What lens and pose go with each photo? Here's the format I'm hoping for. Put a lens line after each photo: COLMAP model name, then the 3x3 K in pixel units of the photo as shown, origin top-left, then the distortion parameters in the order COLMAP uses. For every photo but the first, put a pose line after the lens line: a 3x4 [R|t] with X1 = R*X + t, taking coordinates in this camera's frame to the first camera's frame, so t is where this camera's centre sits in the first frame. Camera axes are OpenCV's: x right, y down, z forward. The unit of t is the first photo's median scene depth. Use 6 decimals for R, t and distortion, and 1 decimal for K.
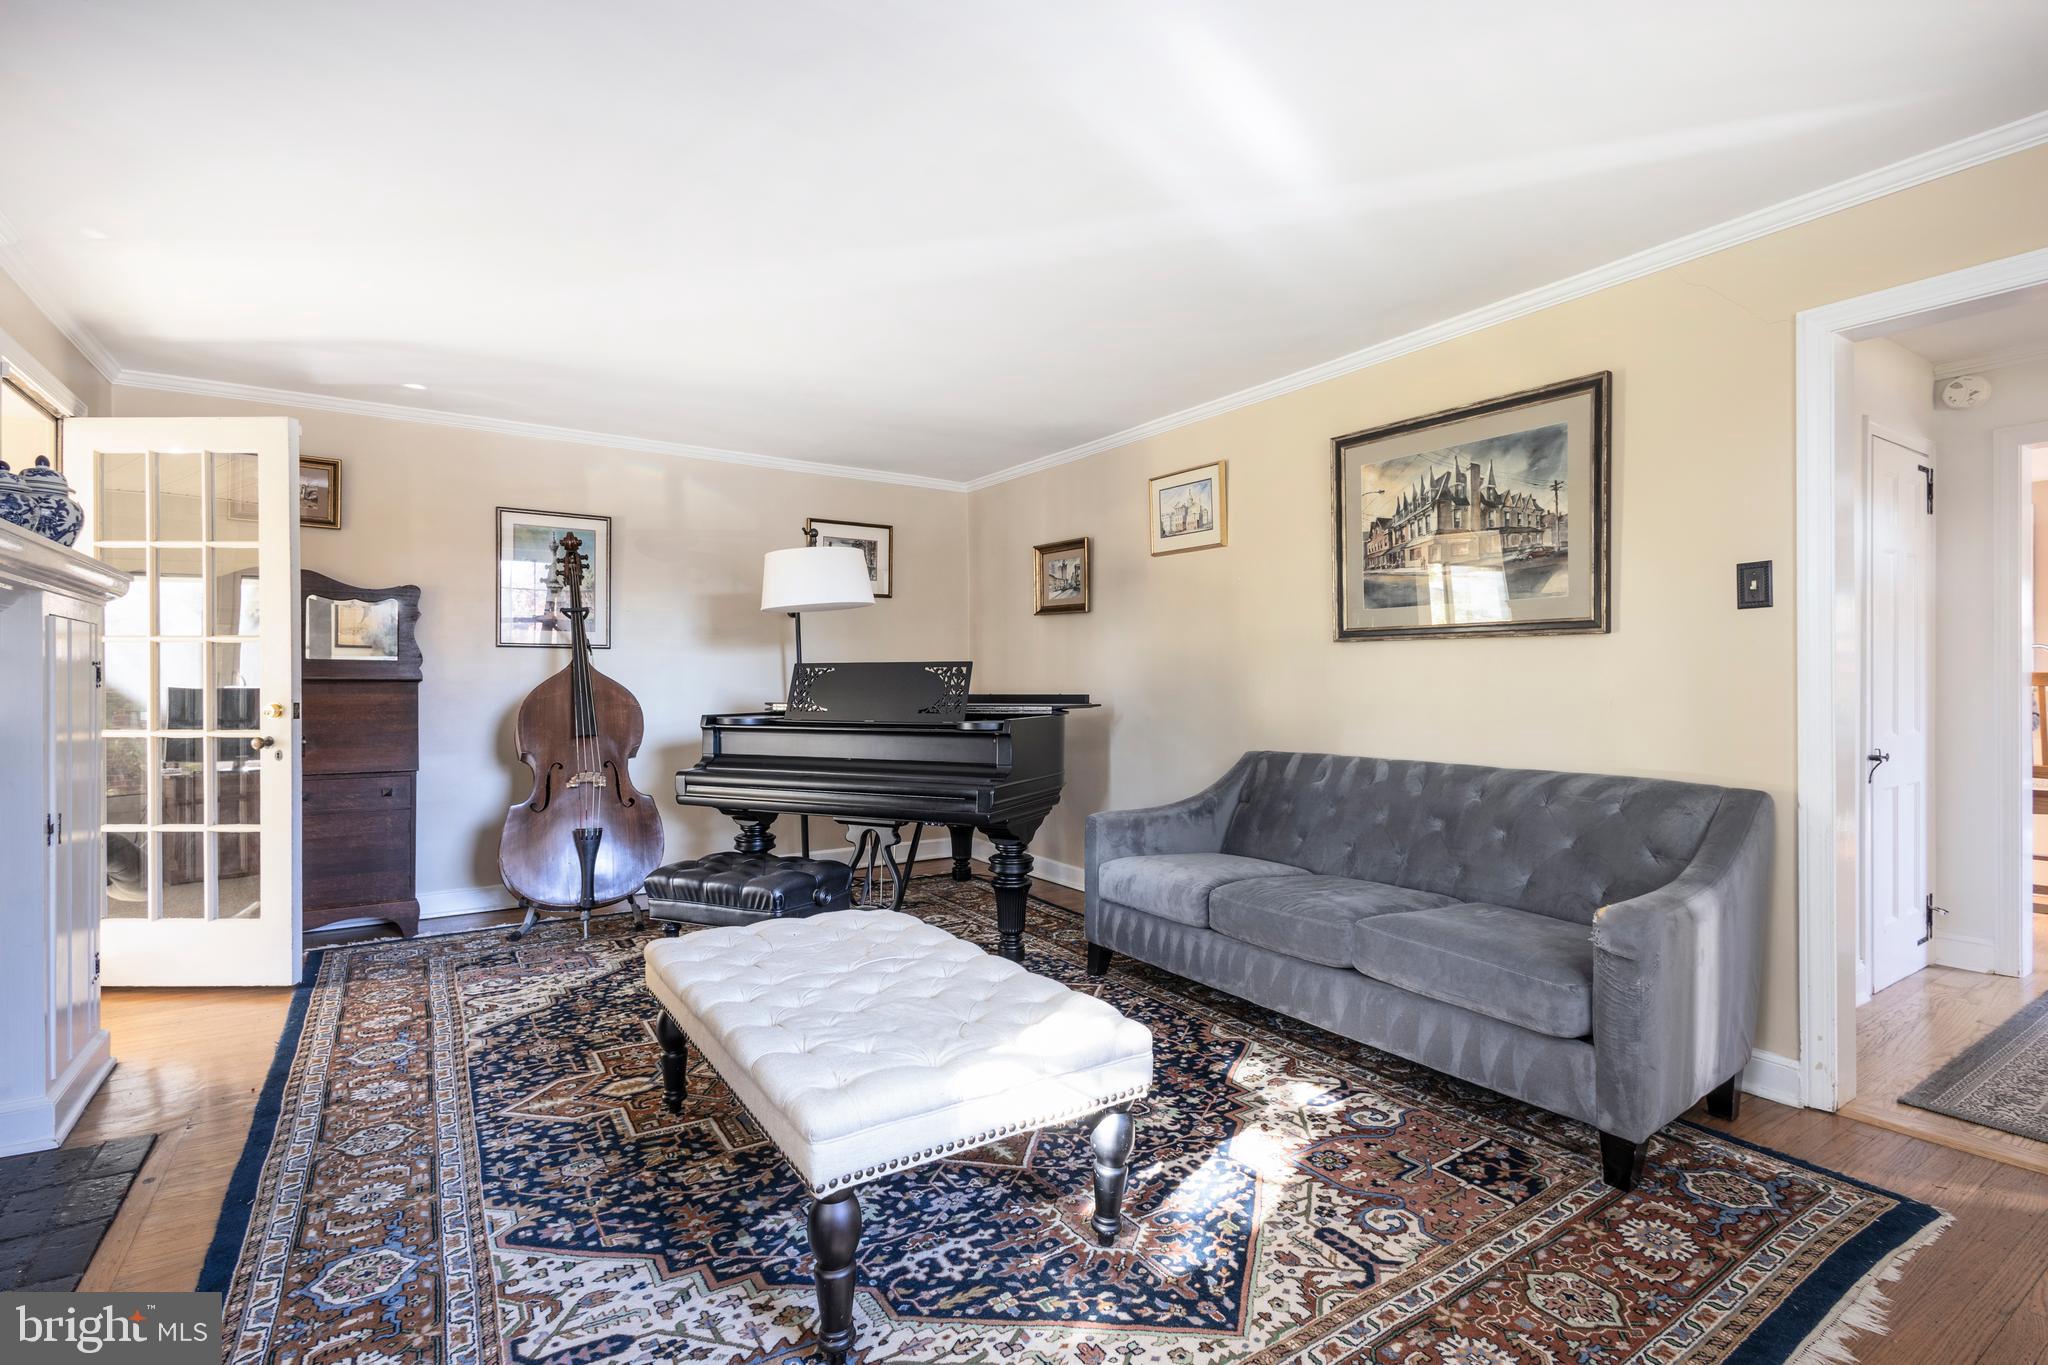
lens RADIAL K [[942.3, 0, 1029.2], [0, 942.3, 679.8], [0, 0, 1]] dist [0.010411, -0.002919]
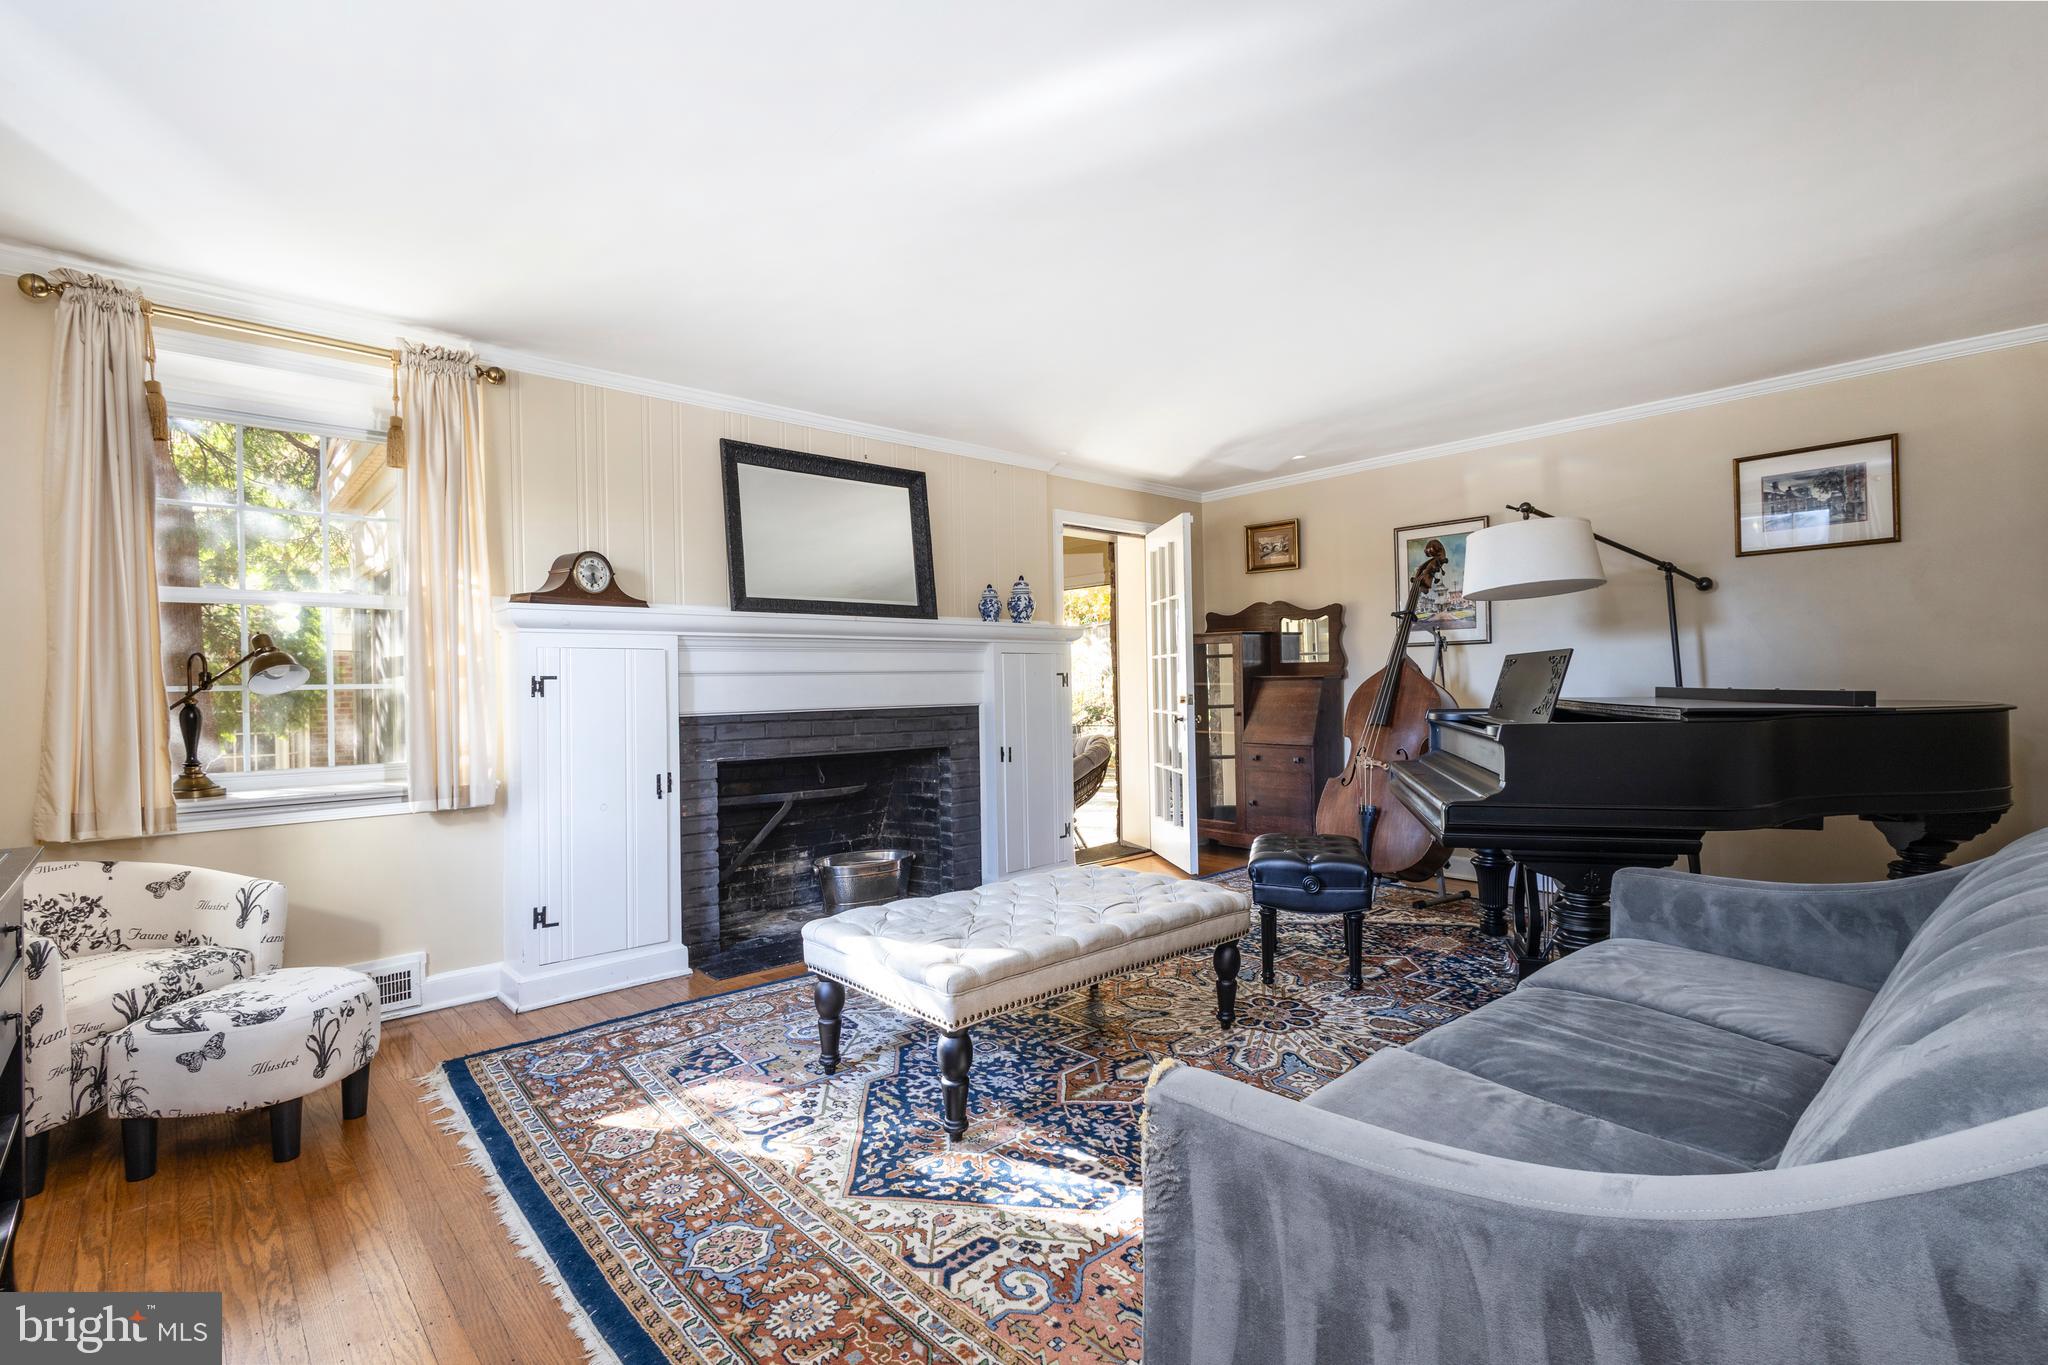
lens RADIAL K [[942.3, 0, 1036.2], [0, 942.3, 675.9], [0, 0, 1]] dist [0.010411, -0.002919]
pose [[0.163314, -0.007532, -0.986545, 1.233798], [0.020833, 0.999774, -0.004184, -0.007817], [0.986354, -0.019870, 0.163434, 0.846080]]
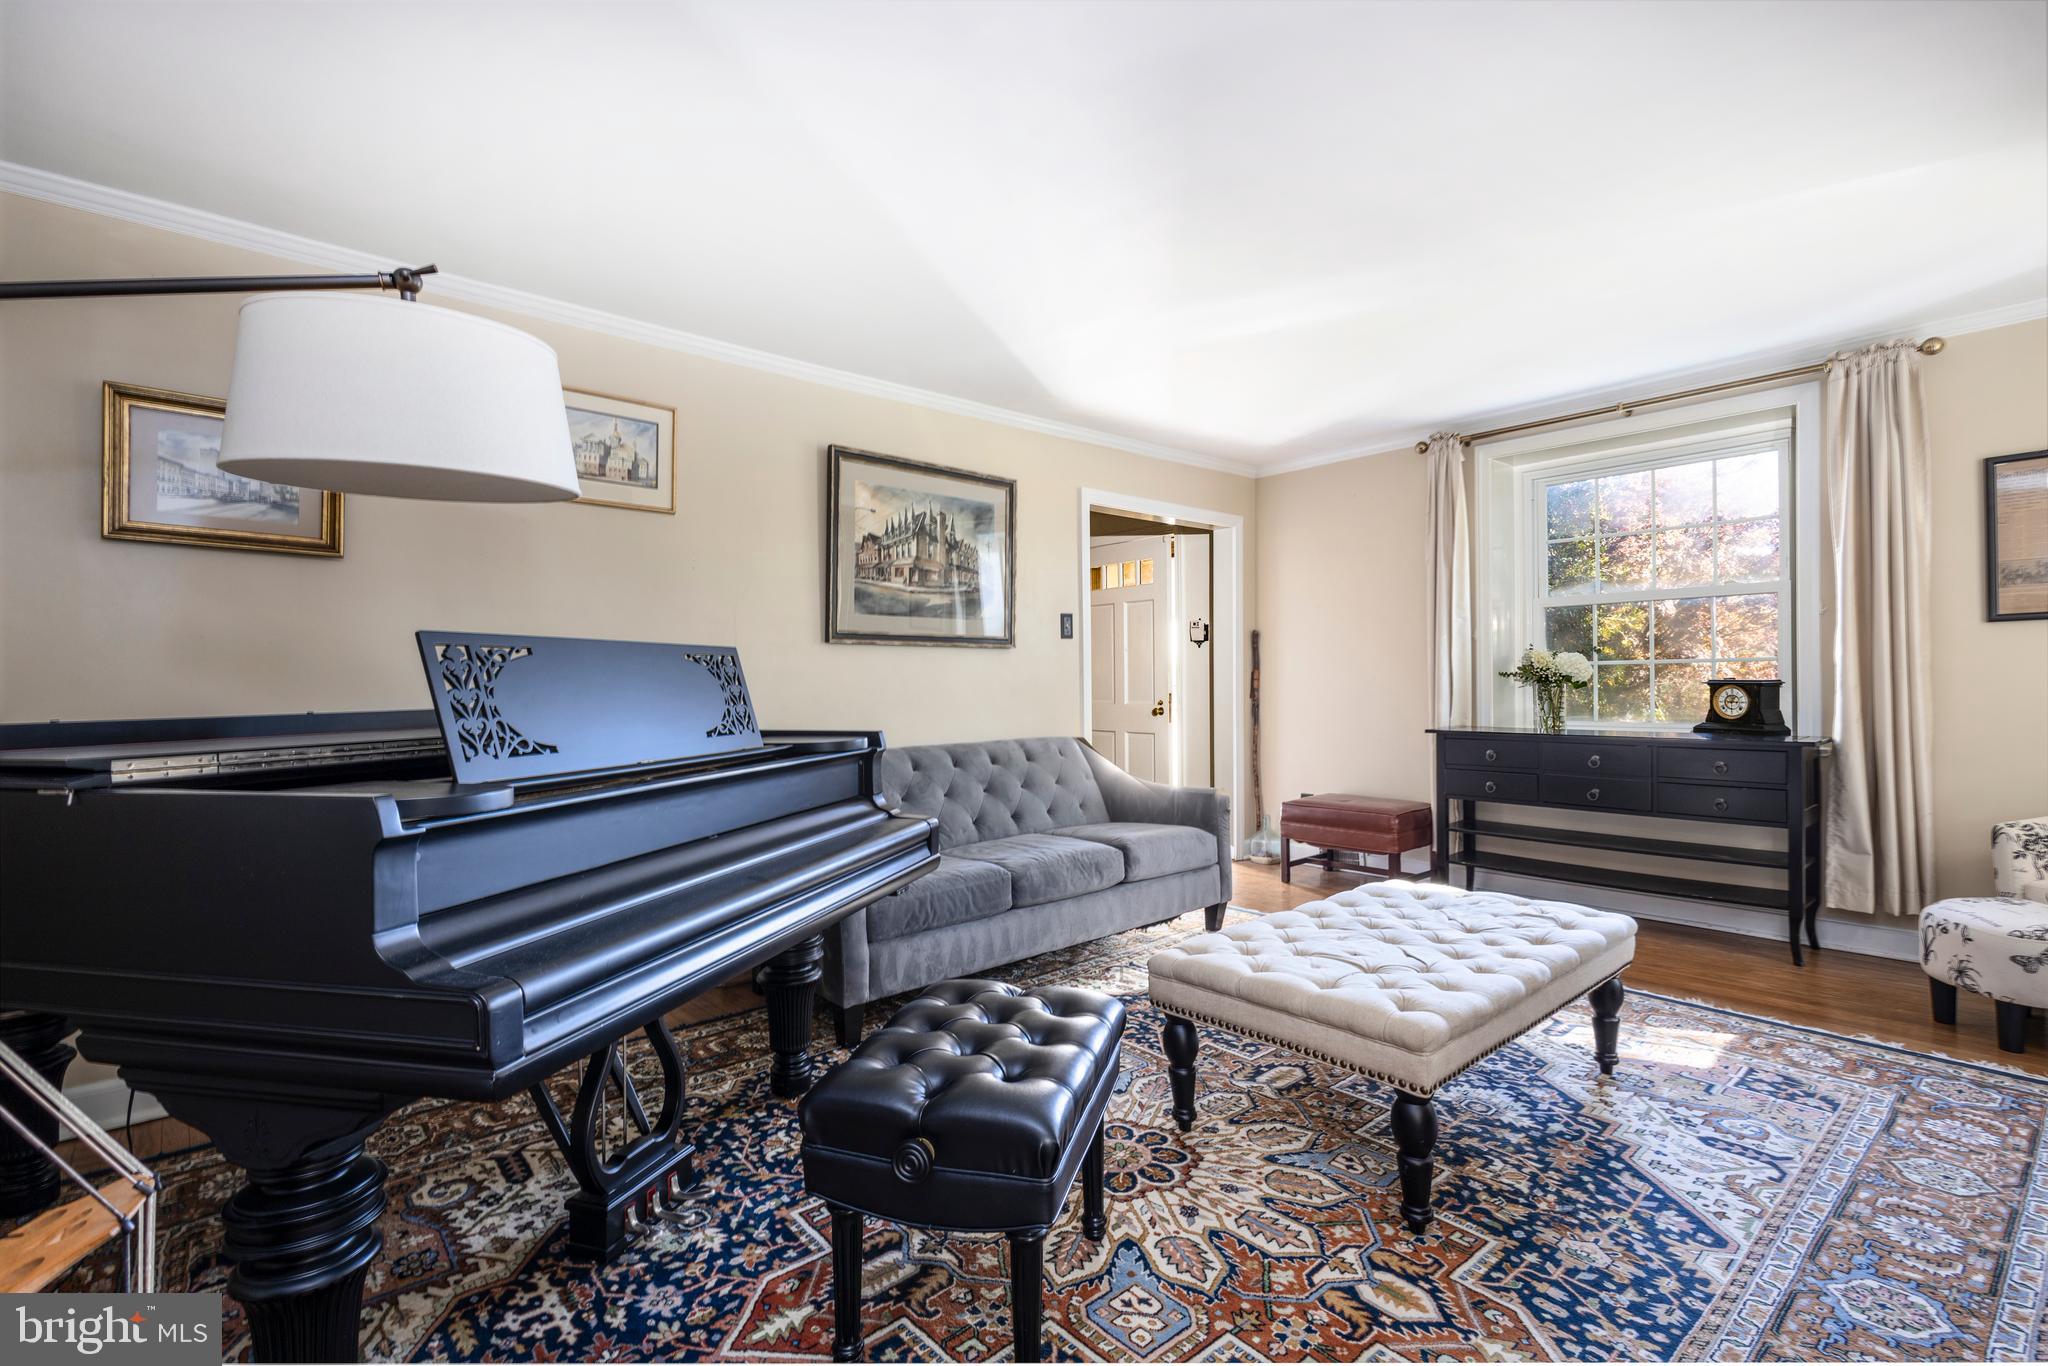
lens RADIAL K [[942.3, 0, 1009.1], [0, 942.3, 677.9], [0, 0, 1]] dist [0.010411, -0.002919]
pose [[-0.125428, 0.002931, 0.992098, -1.343707], [0.007333, 0.999971, -0.002027, 0.004848], [-0.992076, 0.007021, -0.125446, 1.739384]]
